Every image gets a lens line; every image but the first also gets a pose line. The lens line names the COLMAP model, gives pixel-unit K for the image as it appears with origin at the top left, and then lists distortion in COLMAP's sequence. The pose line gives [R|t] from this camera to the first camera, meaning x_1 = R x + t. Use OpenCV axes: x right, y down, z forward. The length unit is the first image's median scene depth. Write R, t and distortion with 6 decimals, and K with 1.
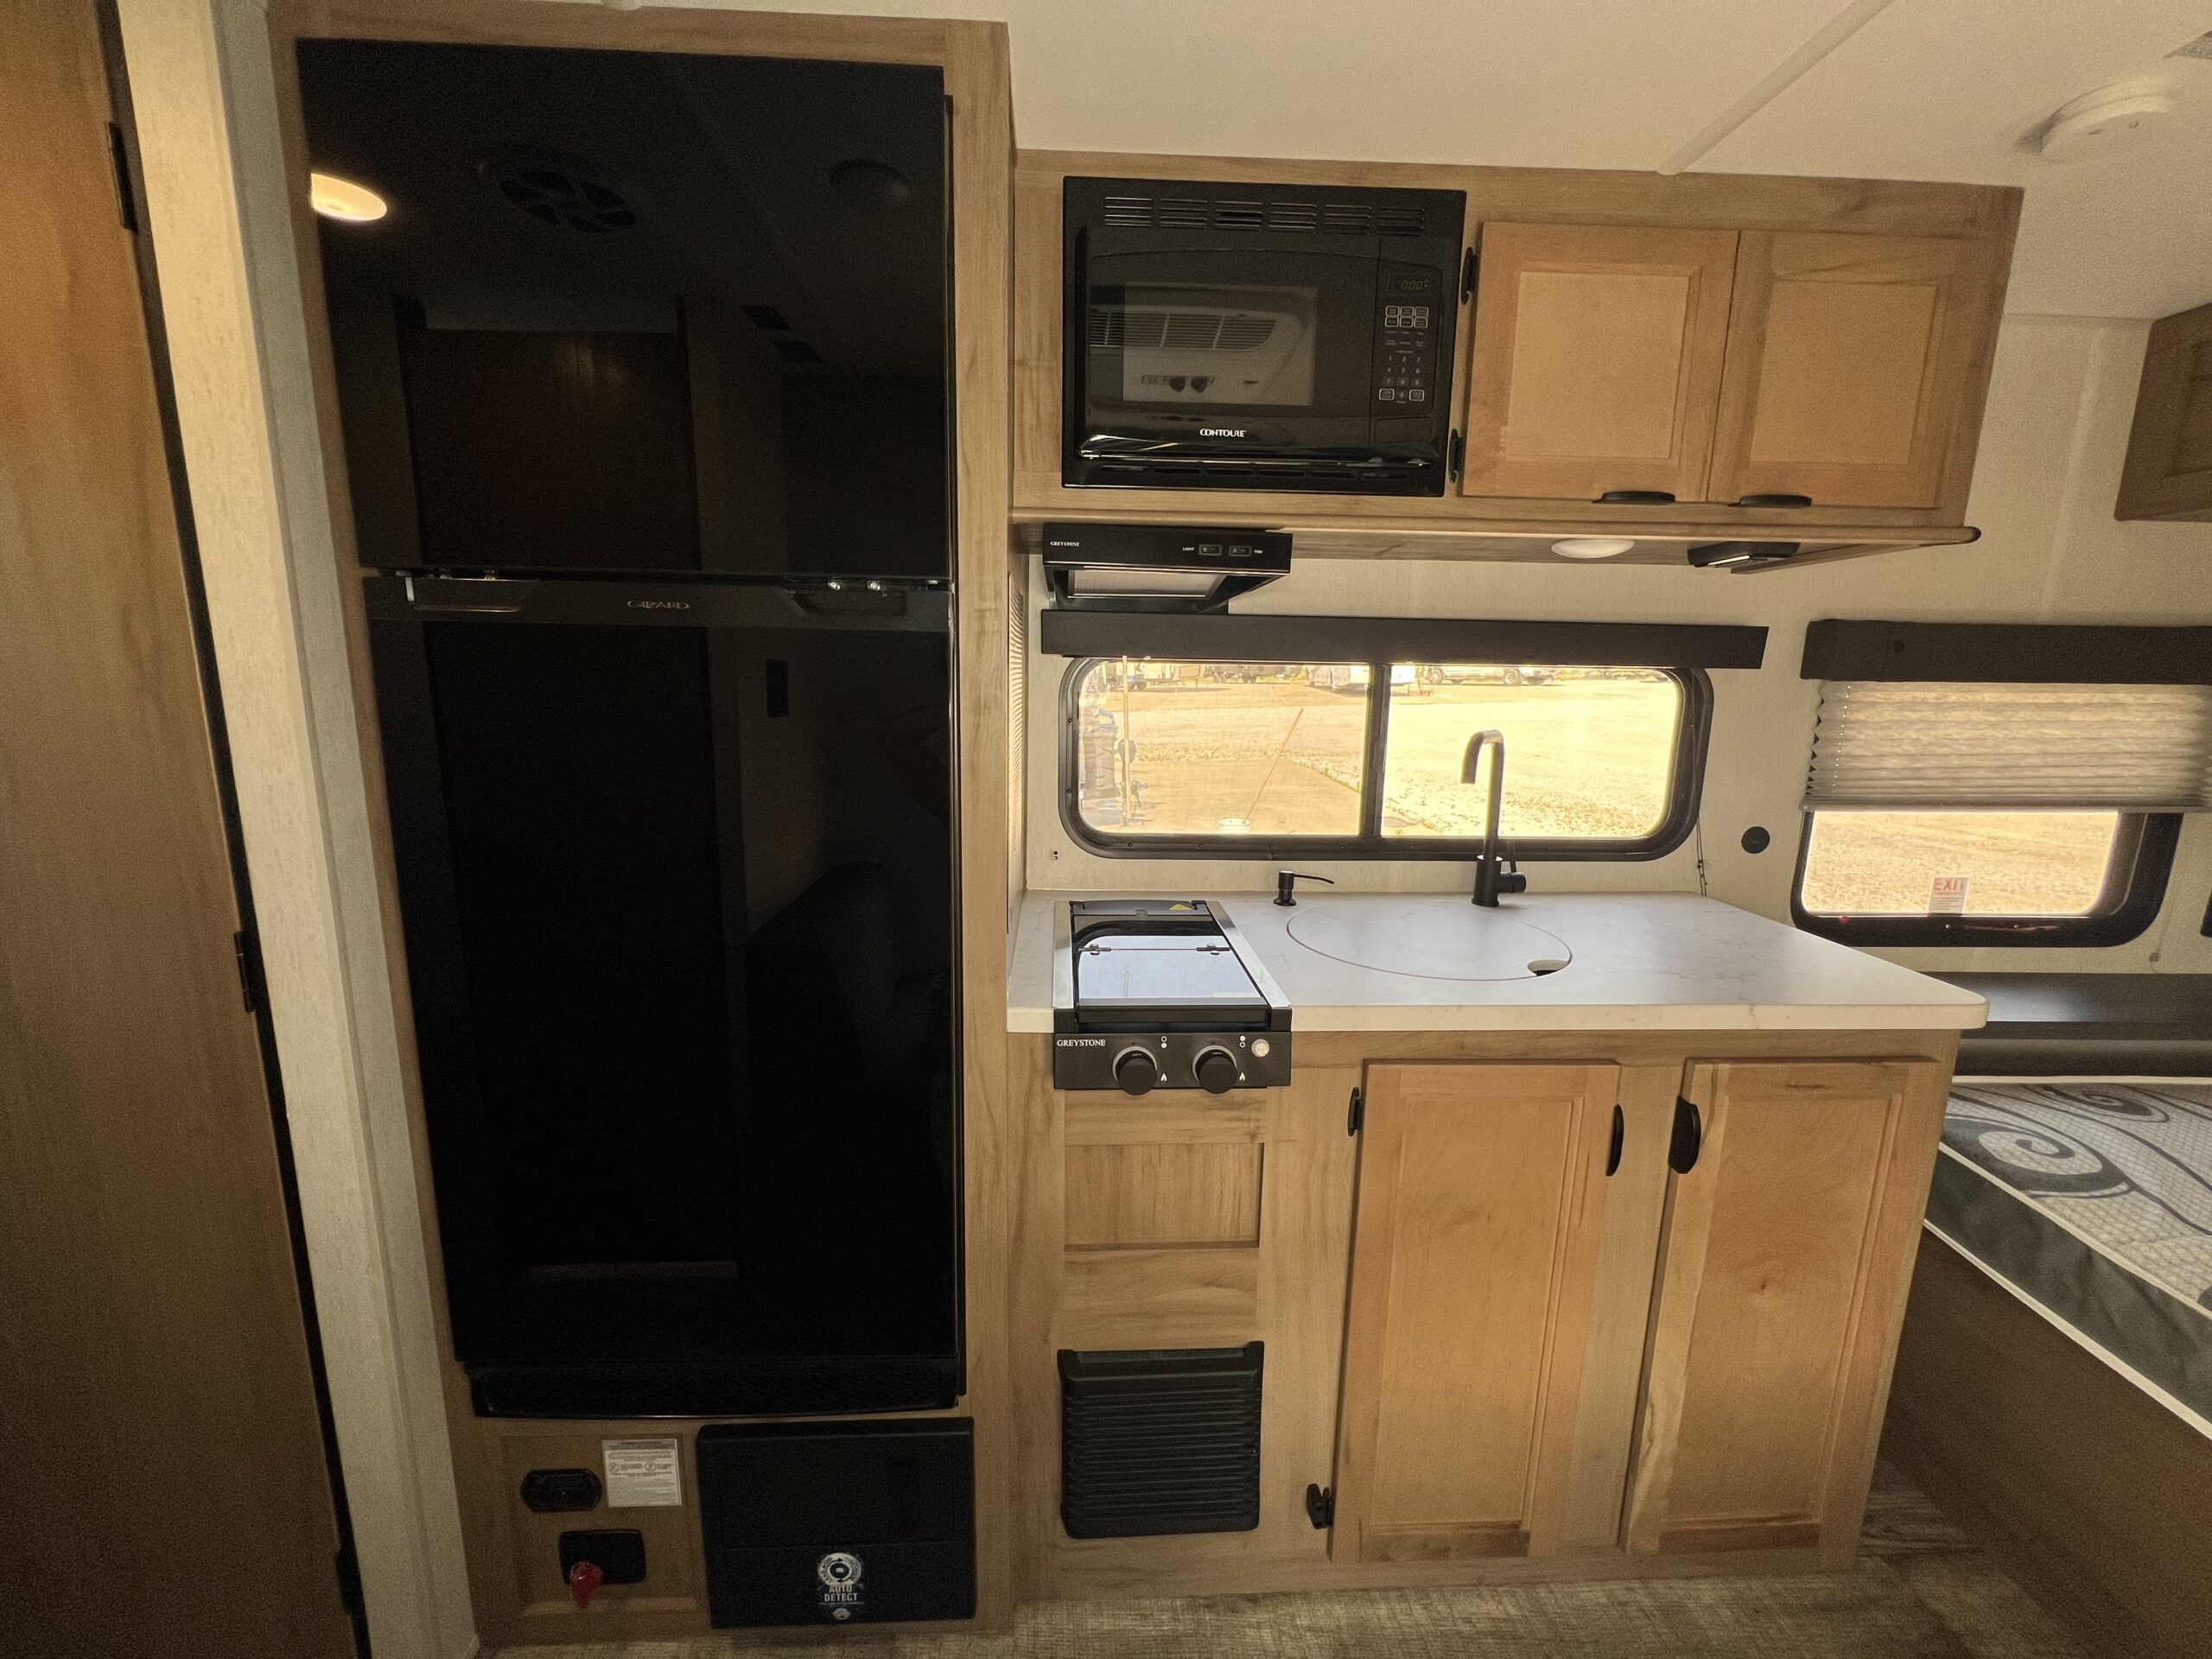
lens RADIAL K [[897.3, 0, 1100.0], [0, 897.3, 831.6], [0, 0, 1]] dist [-0.000703, -0.000040]
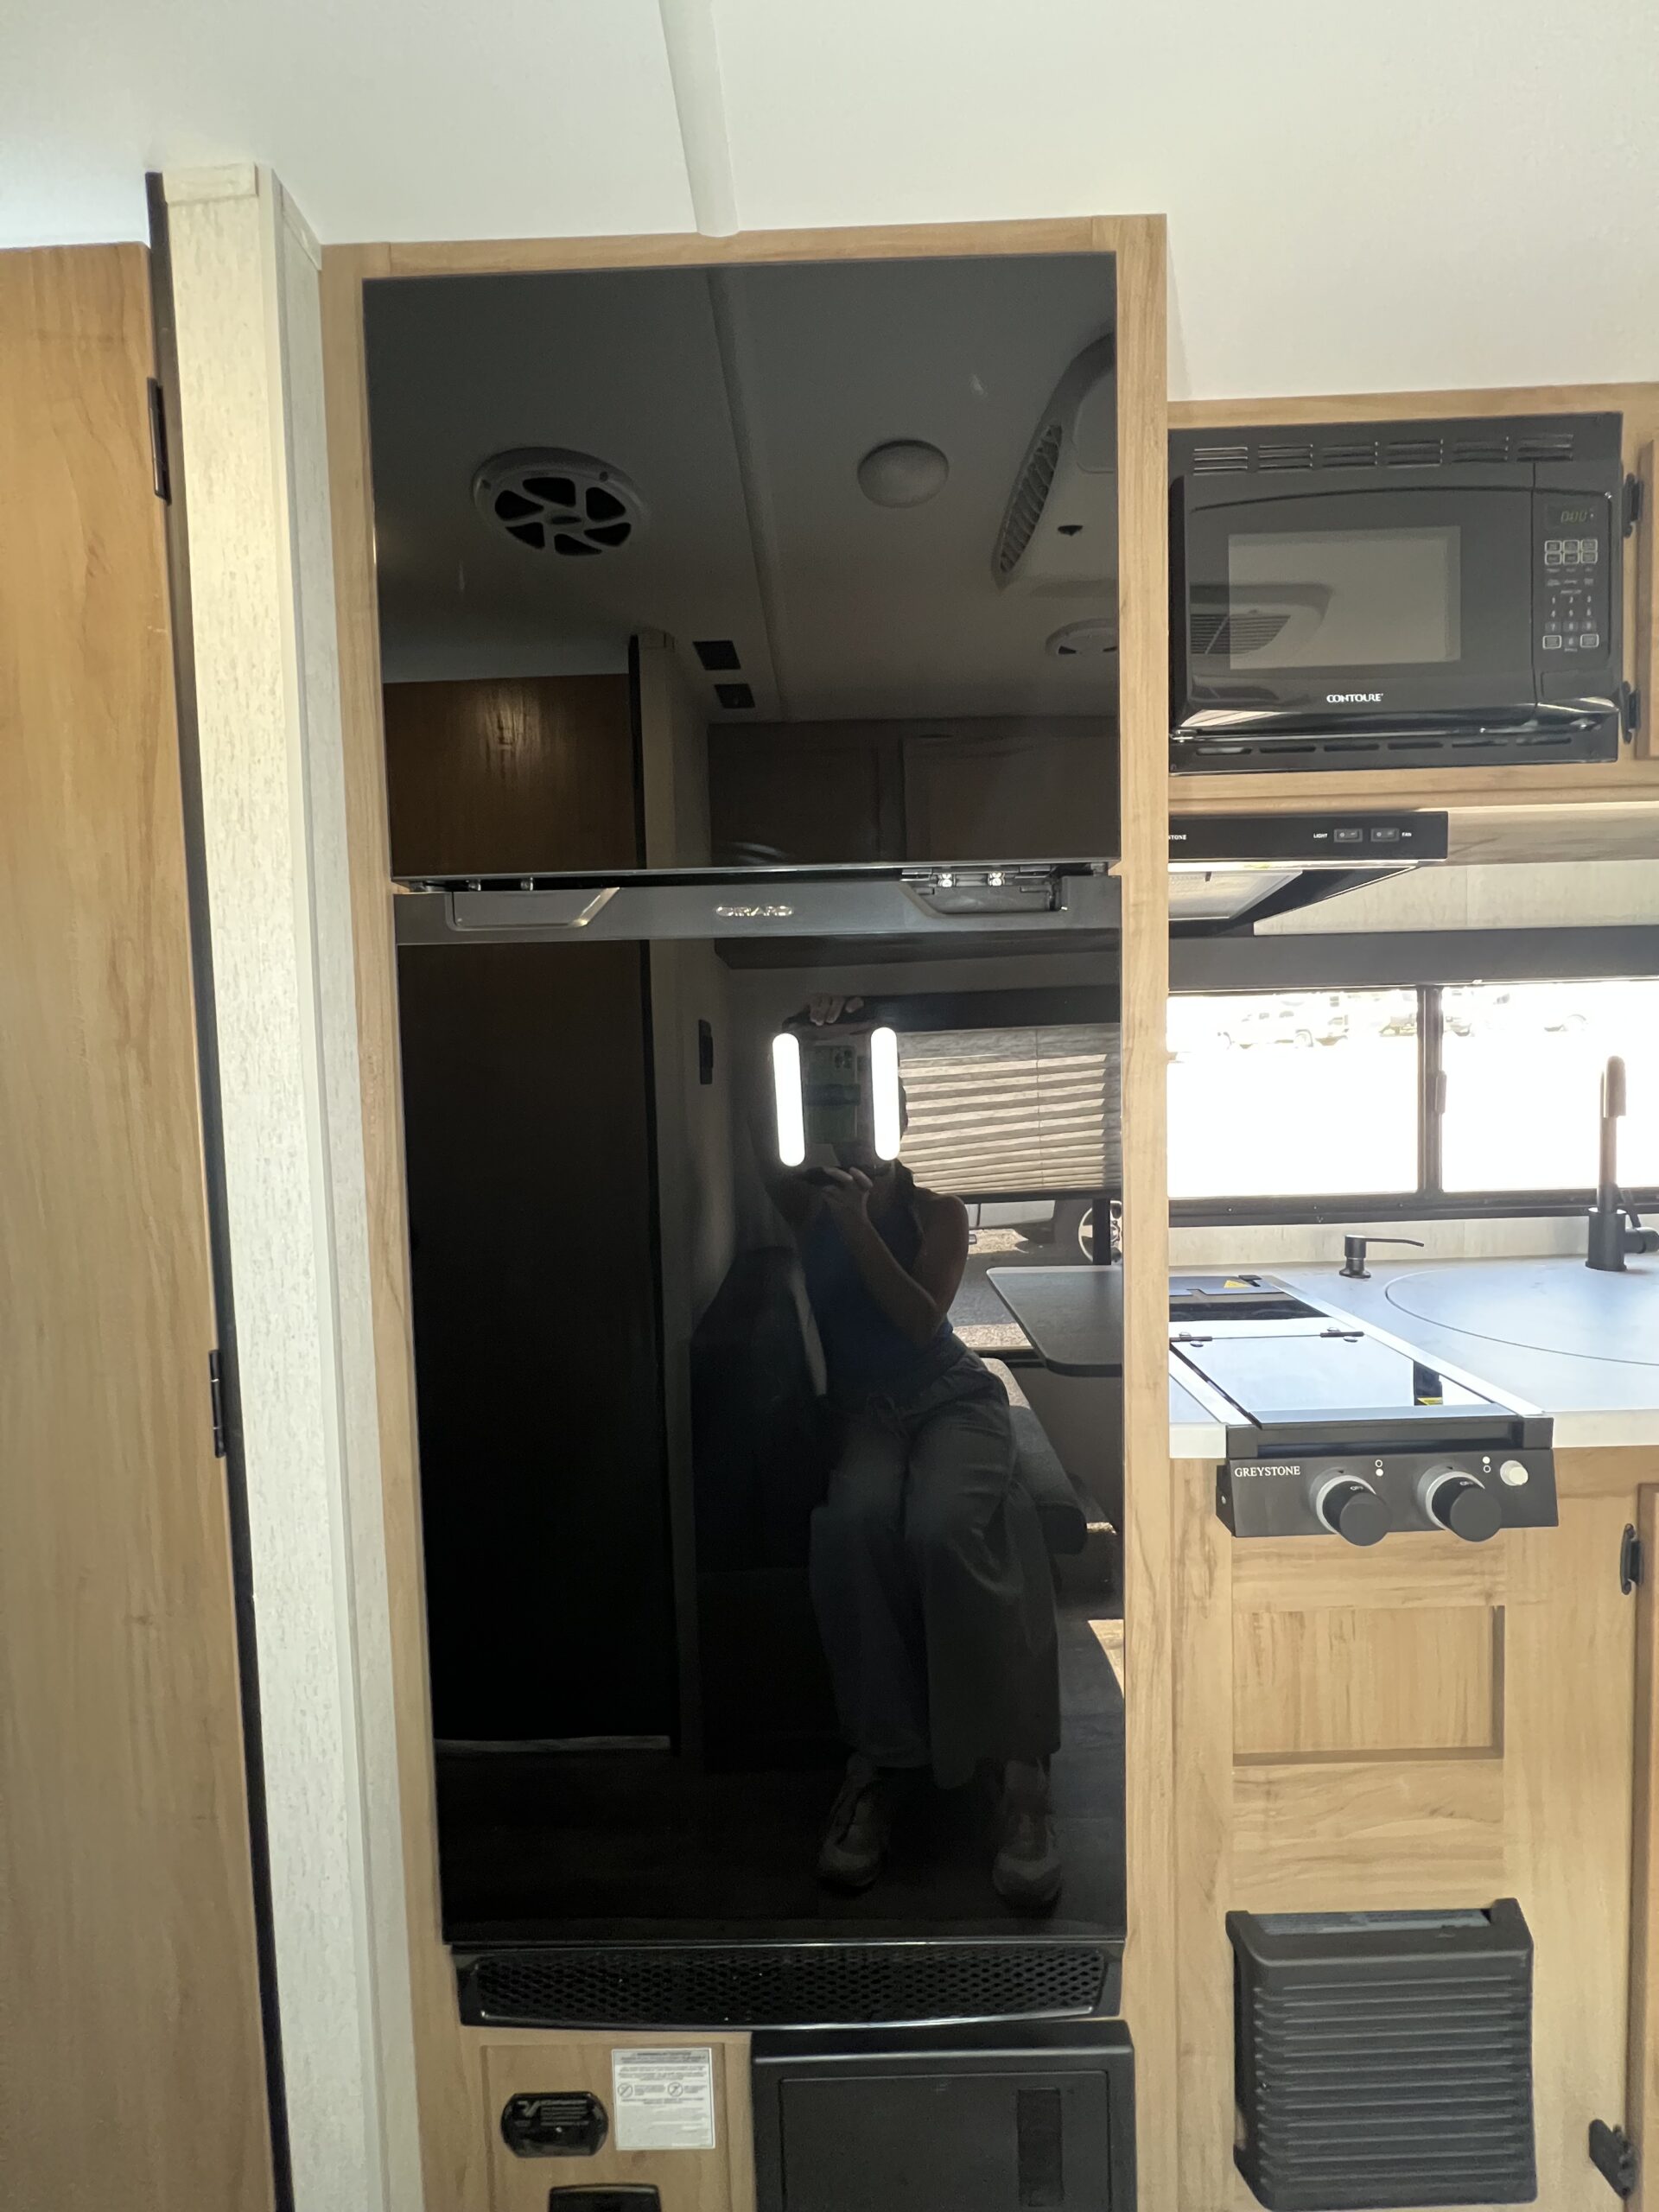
lens RADIAL K [[892.6, 0, 826.7], [0, 892.6, 1100.7], [0, 0, 1]] dist [-0.001514, 0.000149]
pose [[0.997760, -0.041356, -0.052579, -0.305343], [0.034419, 0.991357, -0.126596, 0.011127], [0.057360, 0.124502, 0.990560, 0.192166]]
